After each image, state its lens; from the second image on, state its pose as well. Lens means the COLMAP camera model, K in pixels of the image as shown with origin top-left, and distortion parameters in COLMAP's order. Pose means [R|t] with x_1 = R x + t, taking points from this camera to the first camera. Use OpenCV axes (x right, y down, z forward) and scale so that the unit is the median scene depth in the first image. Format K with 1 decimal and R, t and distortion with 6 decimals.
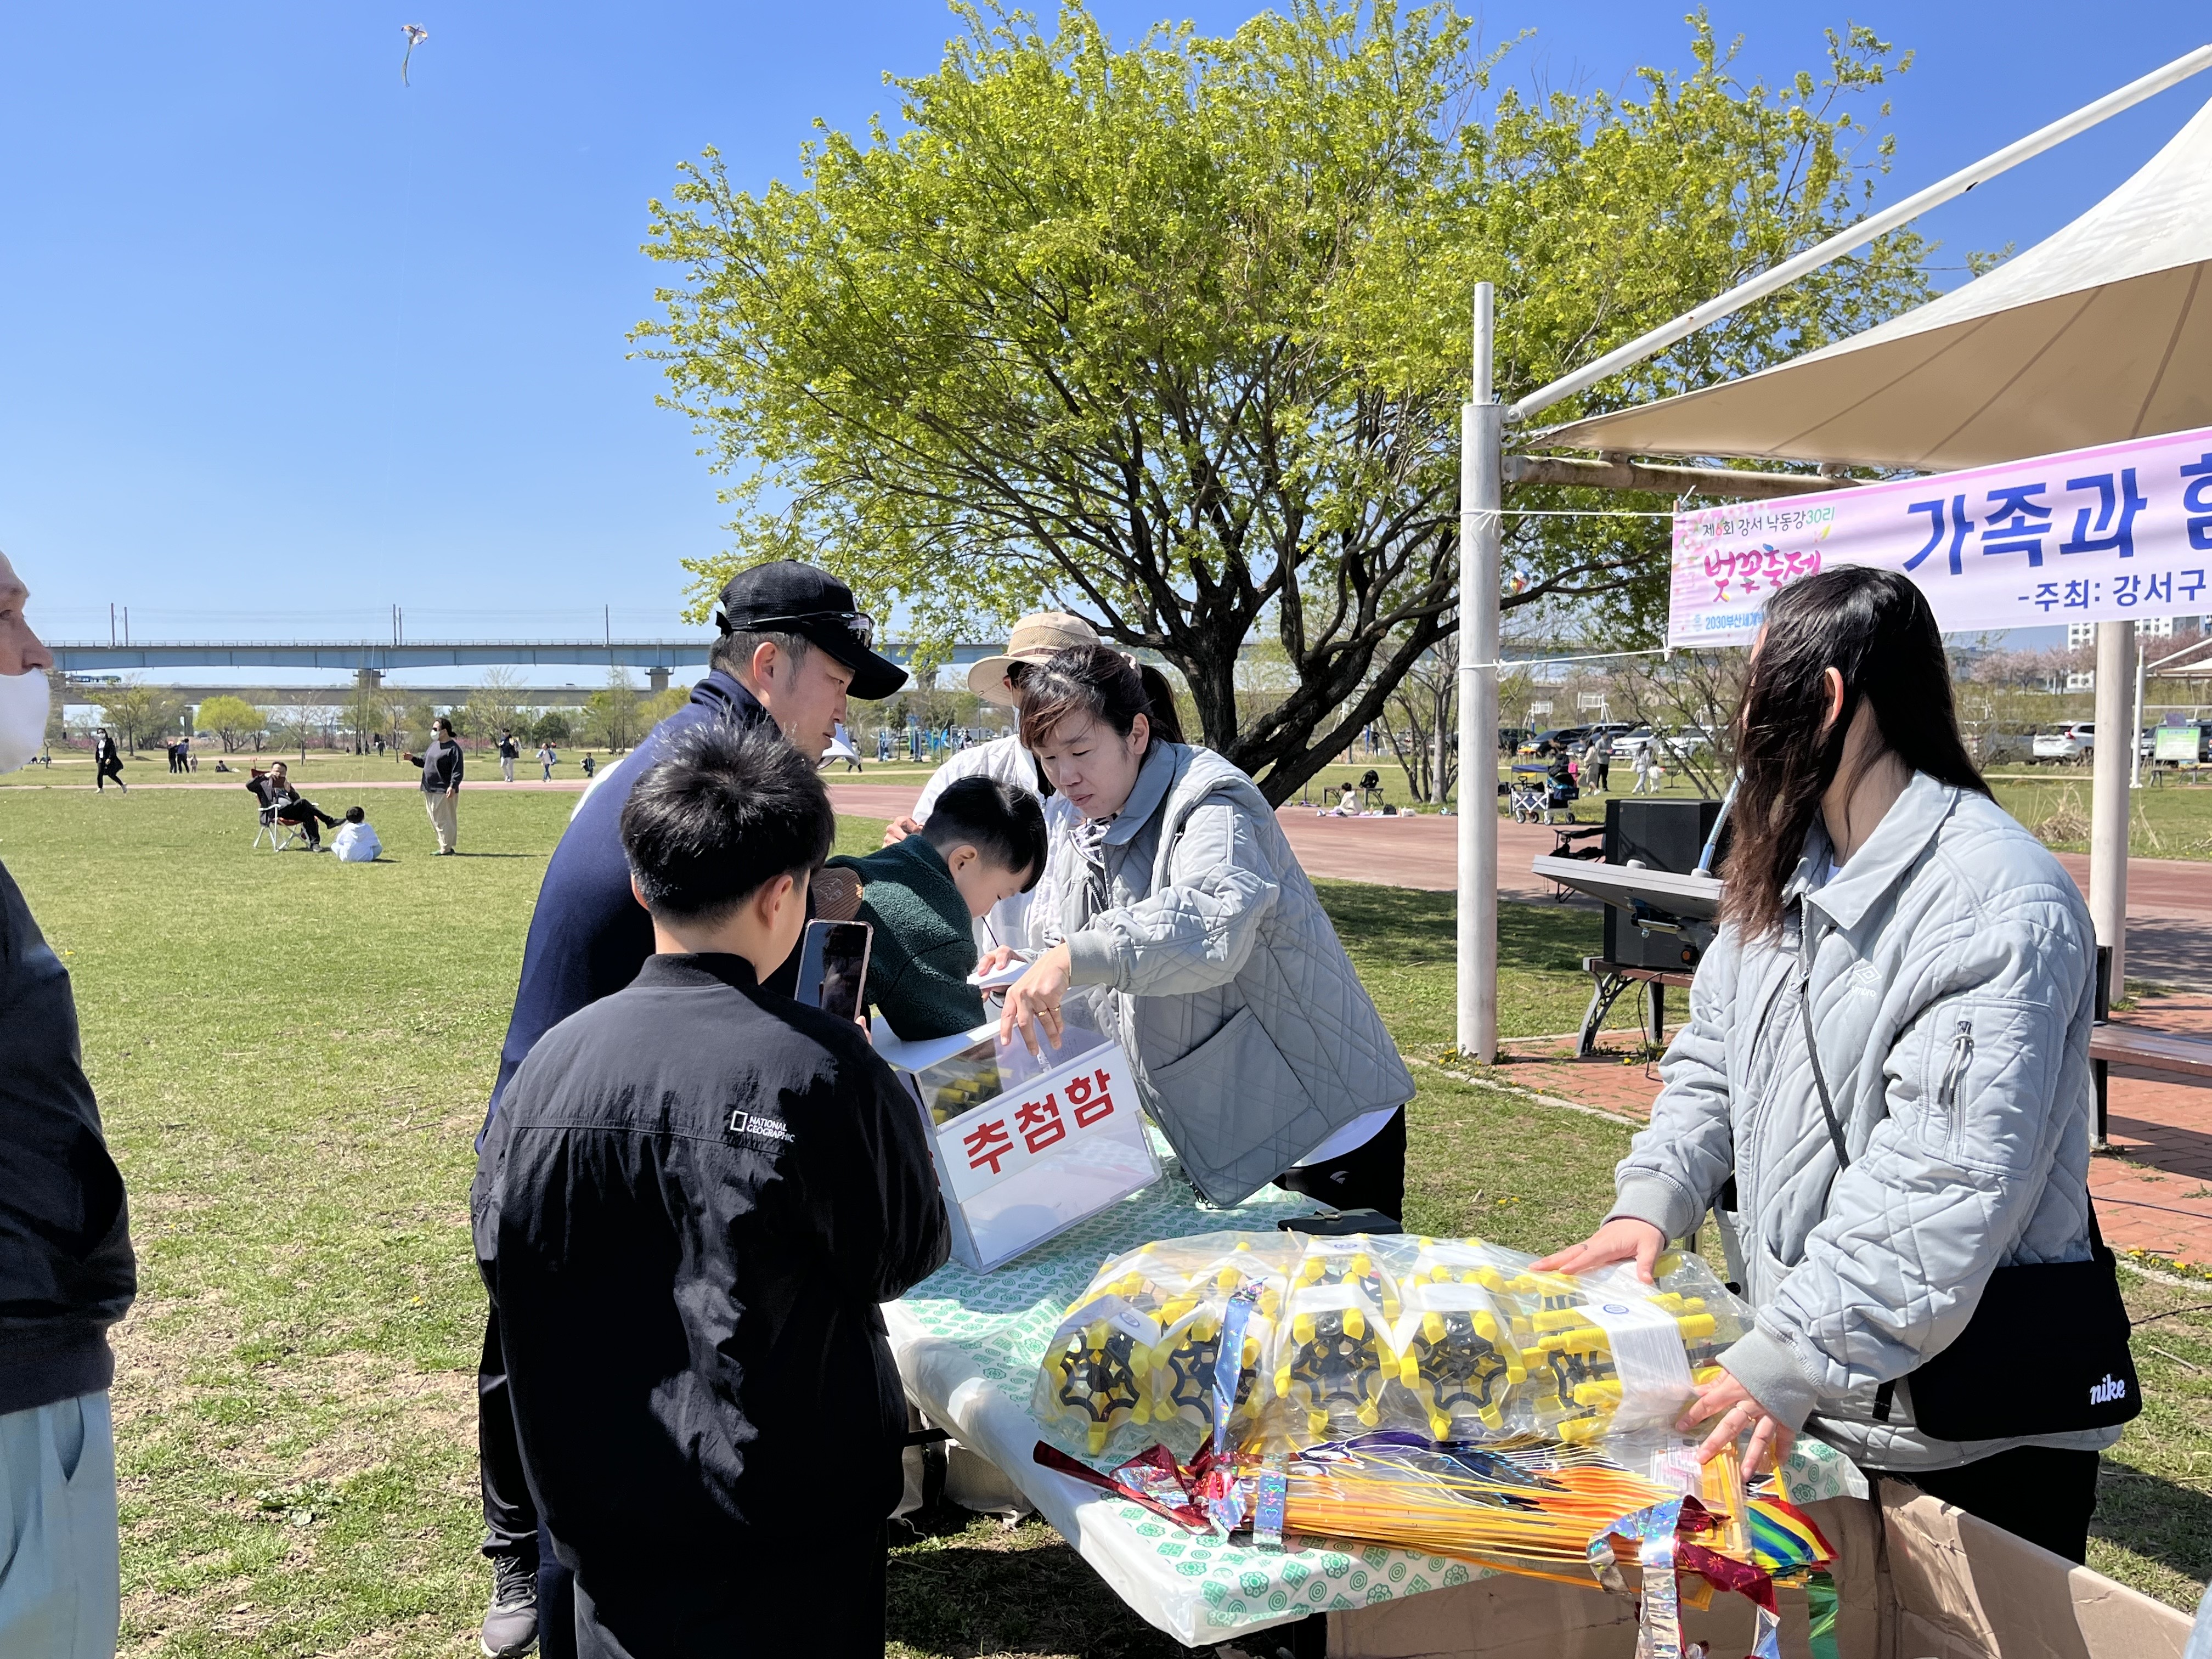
lens RADIAL K [[1779.2, 0, 1106.0], [0, 1779.2, 829.5], [0, 0, 1]] dist [-0.000489, -0.091396]
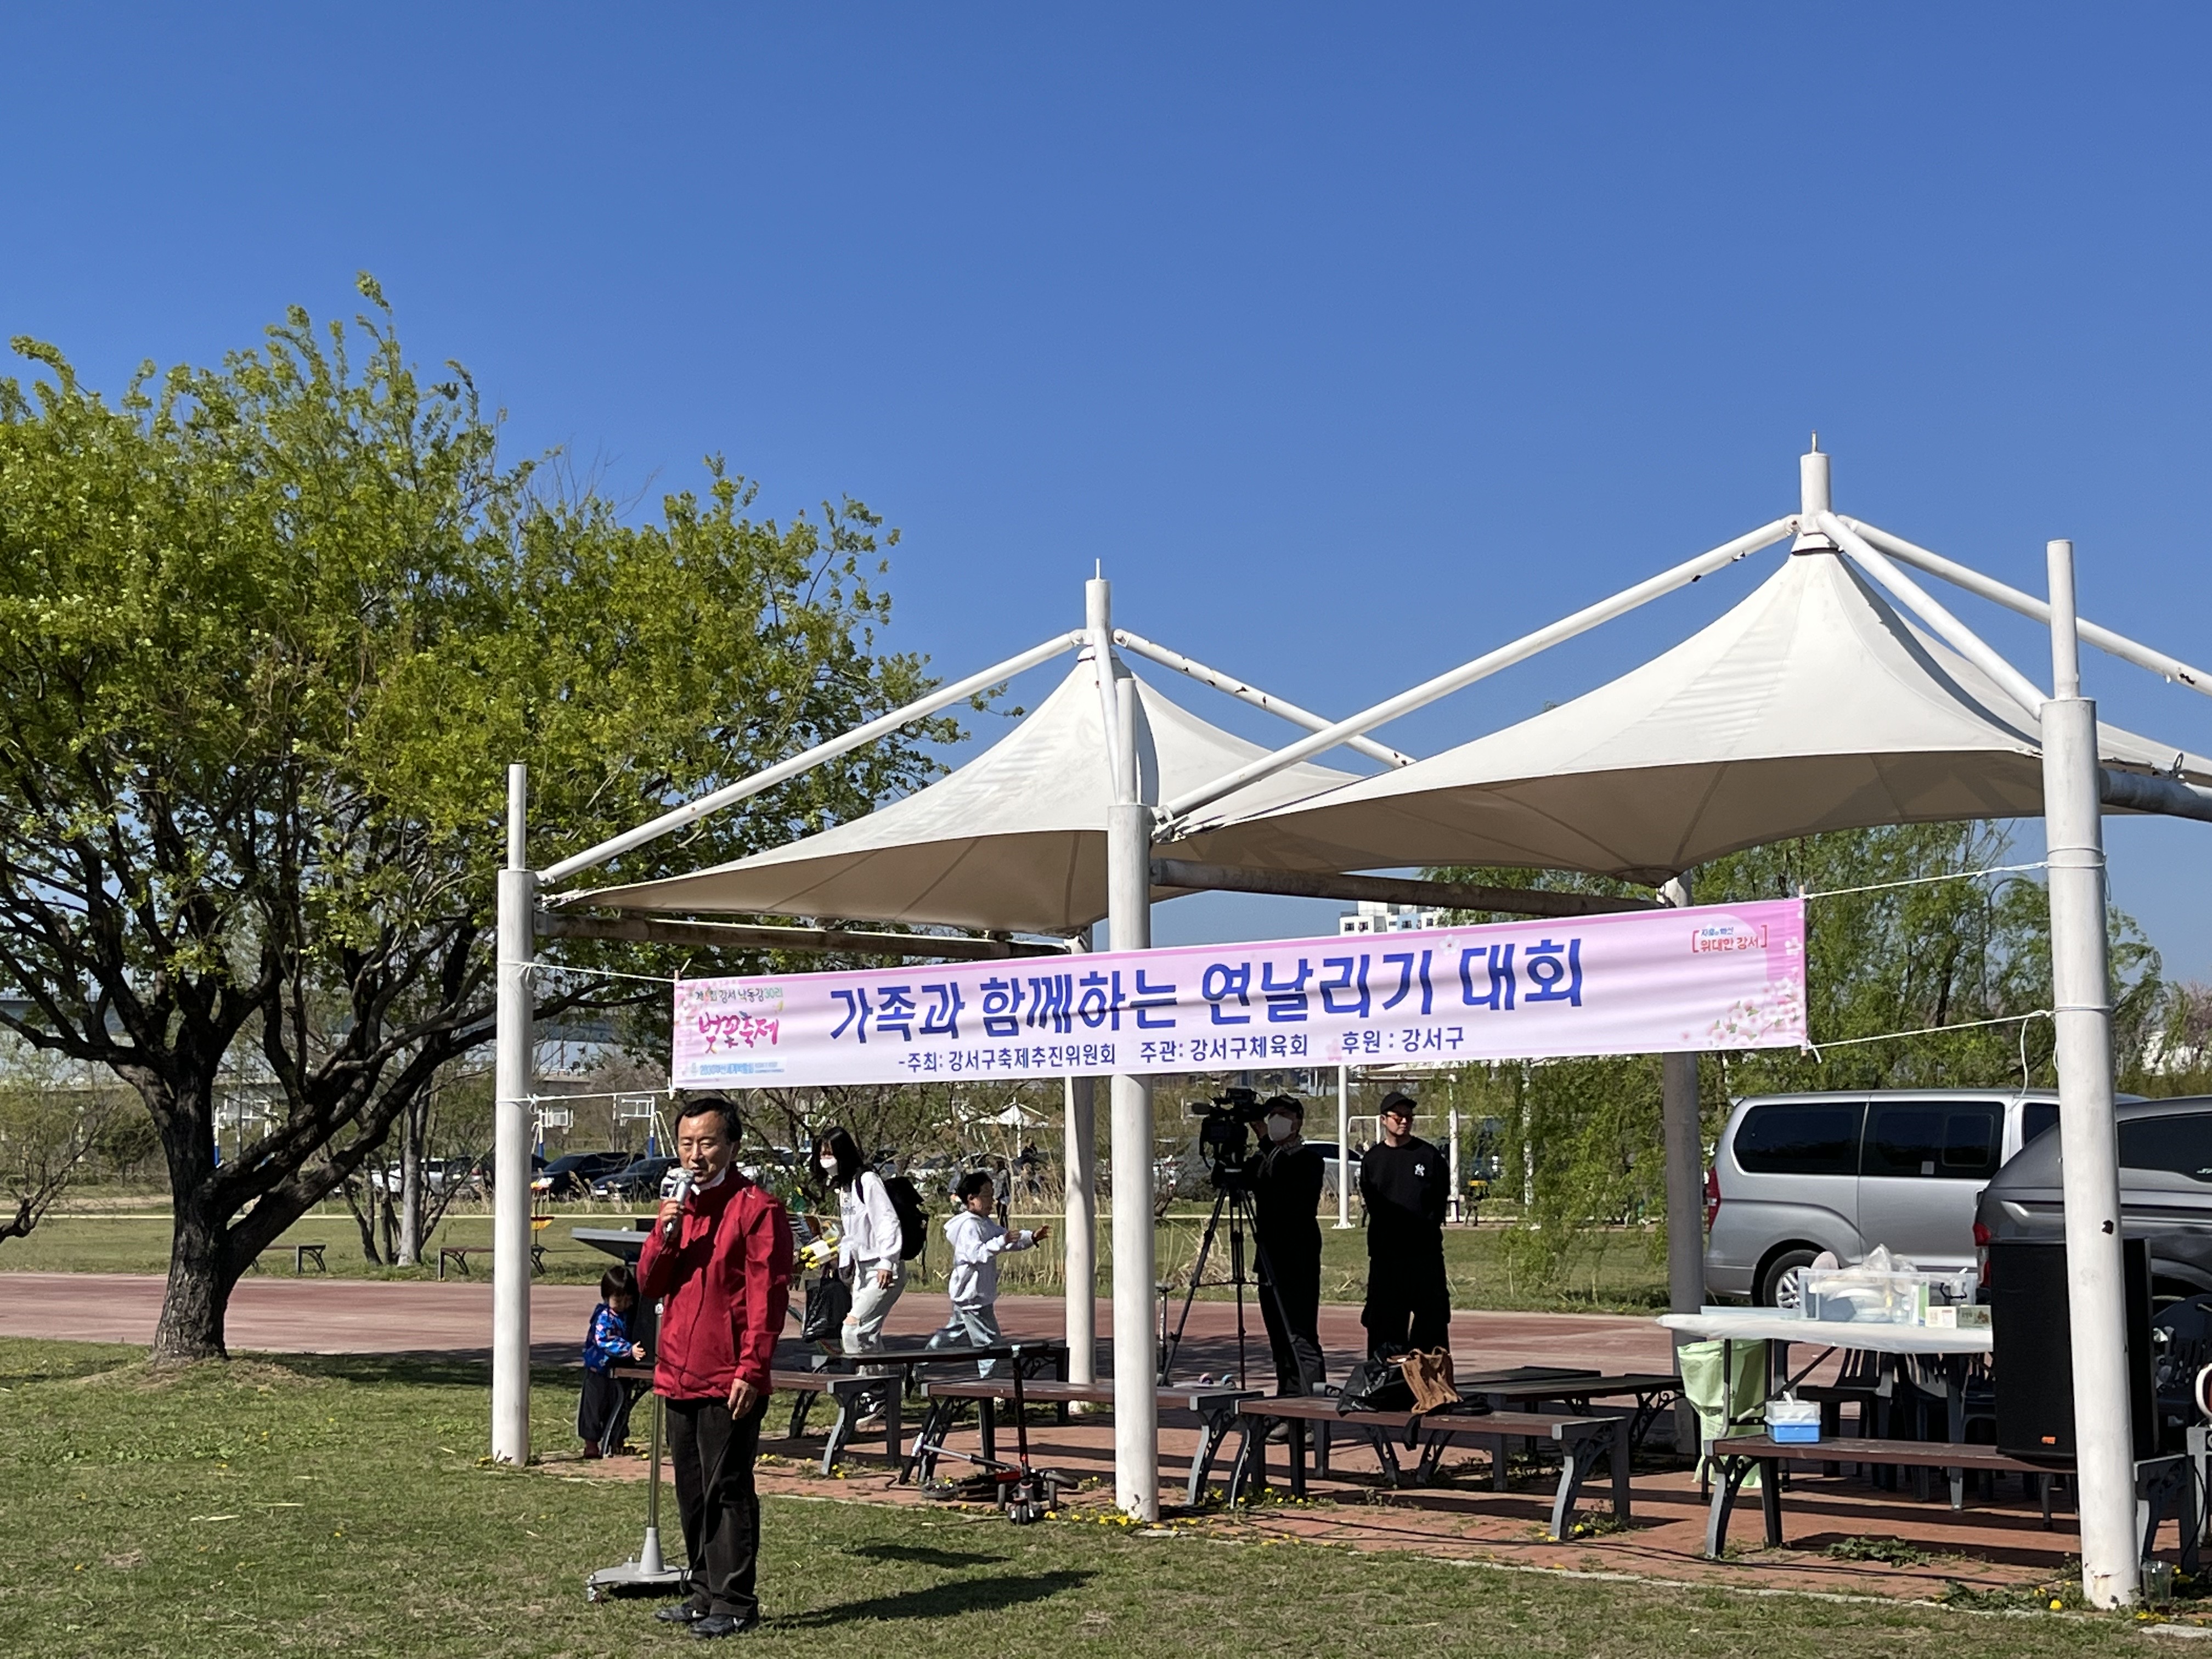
lens RADIAL K [[3163.5, 0, 1106.0], [0, 3163.5, 829.5], [0, 0, 1]] dist [0.004109, 0.022376]
pose [[0.916305, 0.032156, 0.399188, -0.297809], [0.031479, 0.987904, -0.151837, 0.064075], [-0.399242, 0.151695, 0.904209, -1.167050]]
